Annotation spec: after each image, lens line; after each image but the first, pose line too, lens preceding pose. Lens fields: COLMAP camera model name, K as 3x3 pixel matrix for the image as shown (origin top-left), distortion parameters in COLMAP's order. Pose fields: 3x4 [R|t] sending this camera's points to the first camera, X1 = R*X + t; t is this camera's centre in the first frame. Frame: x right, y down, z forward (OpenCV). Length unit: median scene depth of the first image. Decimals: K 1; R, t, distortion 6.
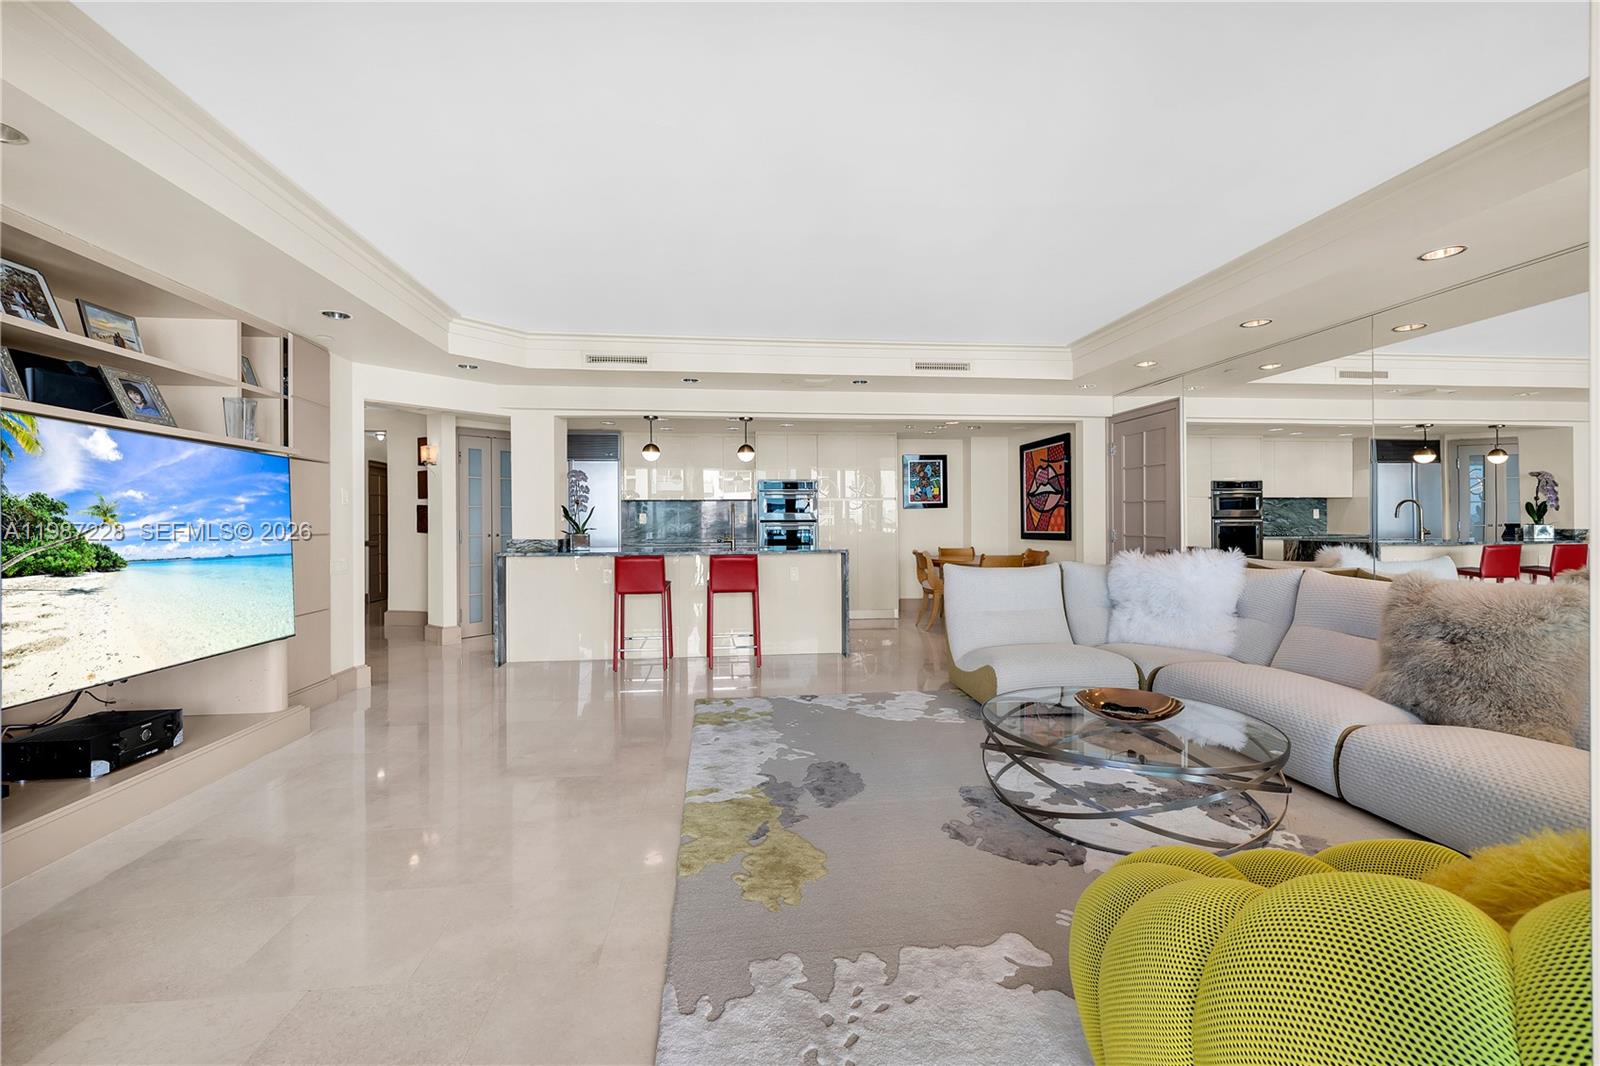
lens RADIAL K [[680.4, 0, 795.6], [0, 680.4, 519.2], [0, 0, 1]] dist [0.002824, -0.018861]
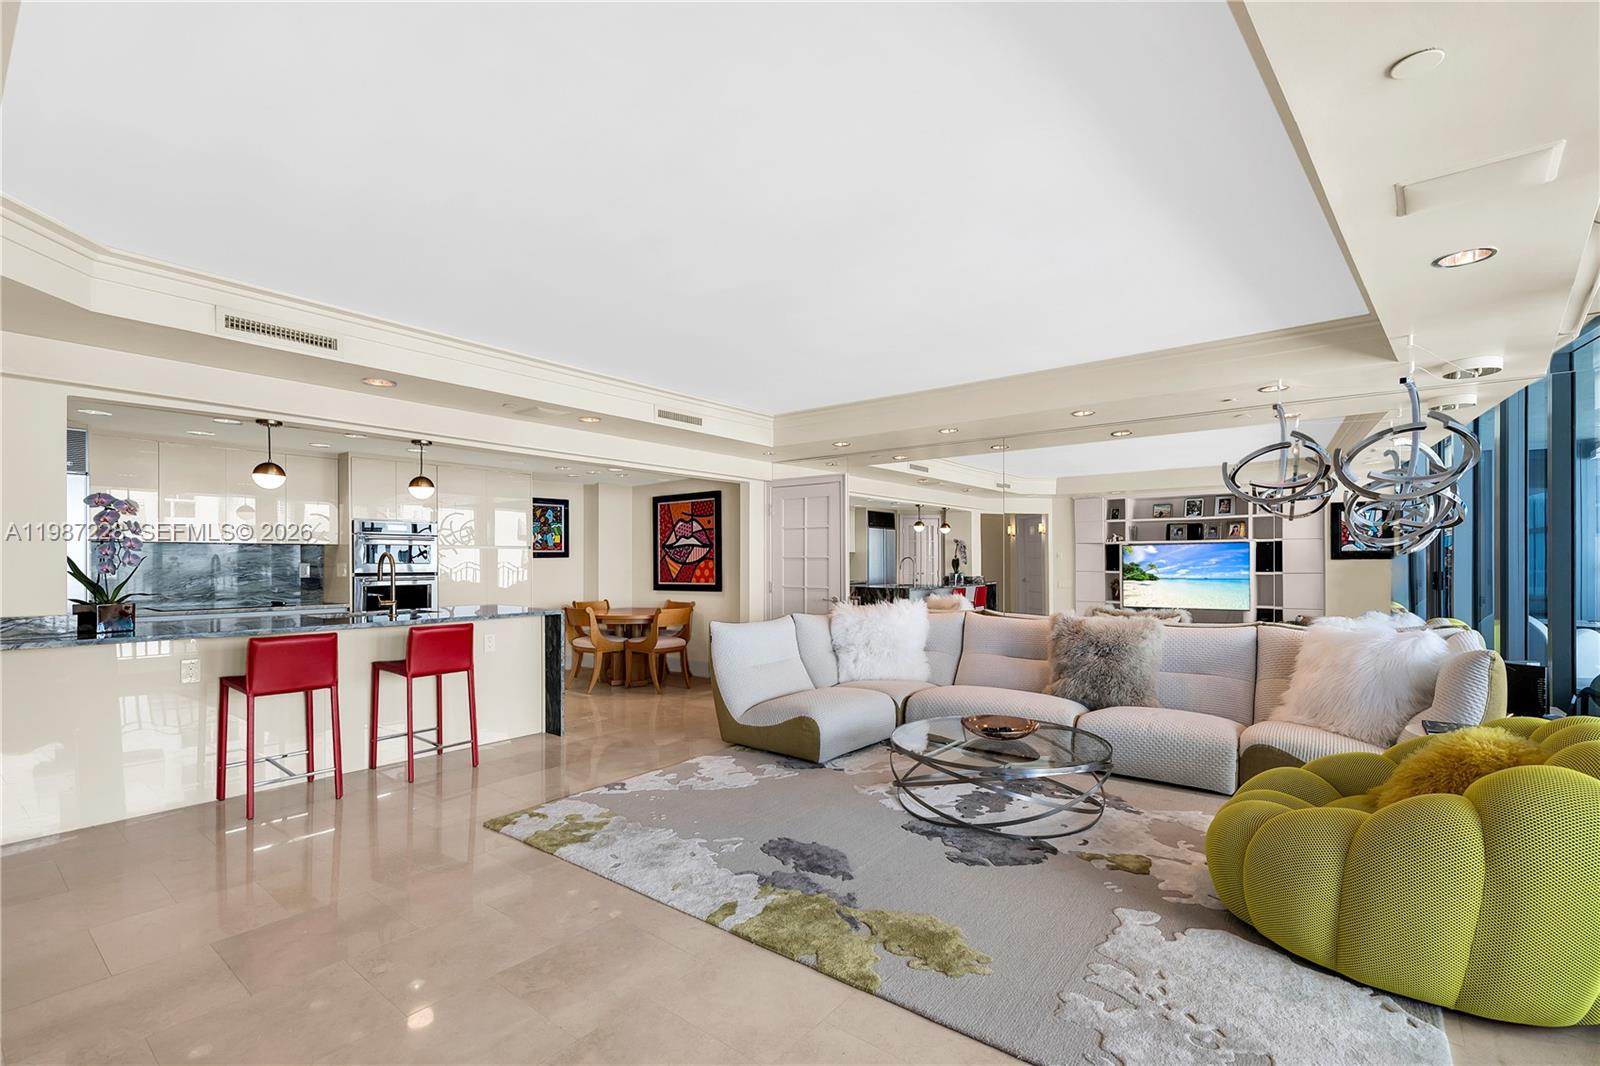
lens RADIAL K [[701.1, 0, 821.6], [0, 701.1, 559.3], [0, 0, 1]] dist [-0.000223, 0.000133]
pose [[0.693360, 0.007967, 0.720548, -0.329581], [-0.005970, 0.999968, -0.005311, -0.017028], [-0.720567, -0.000619, 0.693385, 0.146730]]
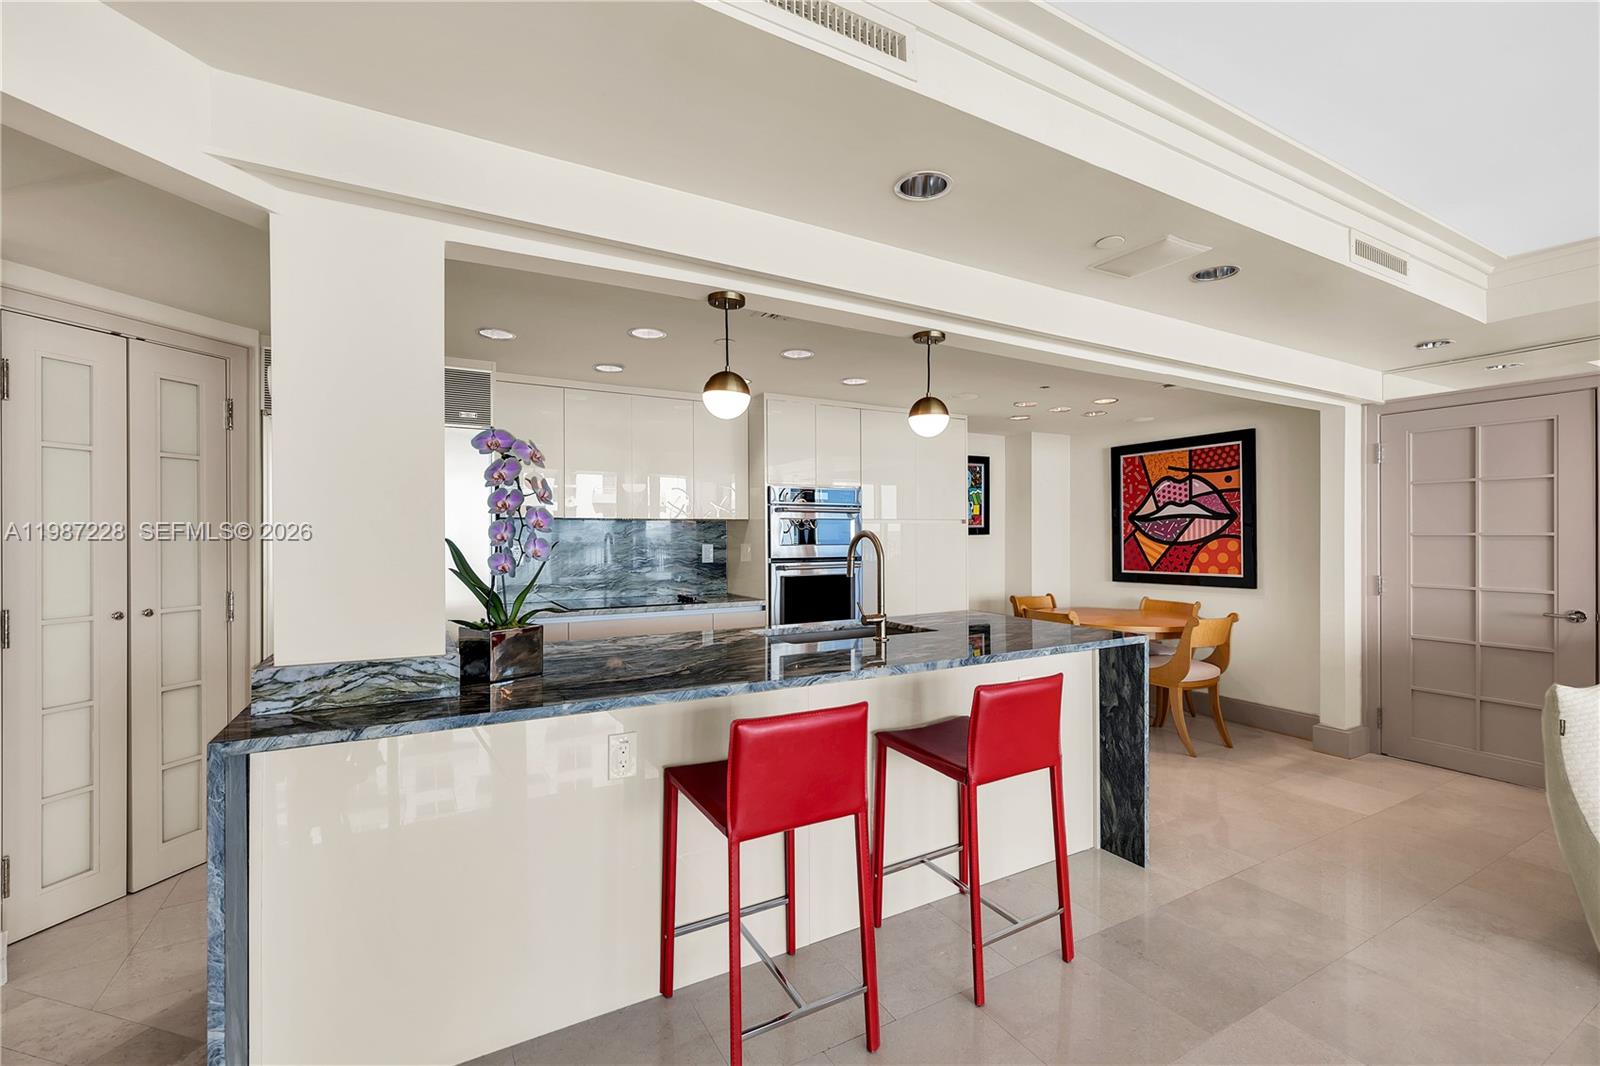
lens RADIAL K [[687.9, 0, 810.4], [0, 687.9, 535.2], [0, 0, 1]] dist [0.001639, 0.000326]
pose [[0.921672, 0.004315, 0.387946, -0.314180], [-0.004941, 0.999988, 0.000618, -0.023337], [-0.387938, -0.002486, 0.921682, 0.642241]]
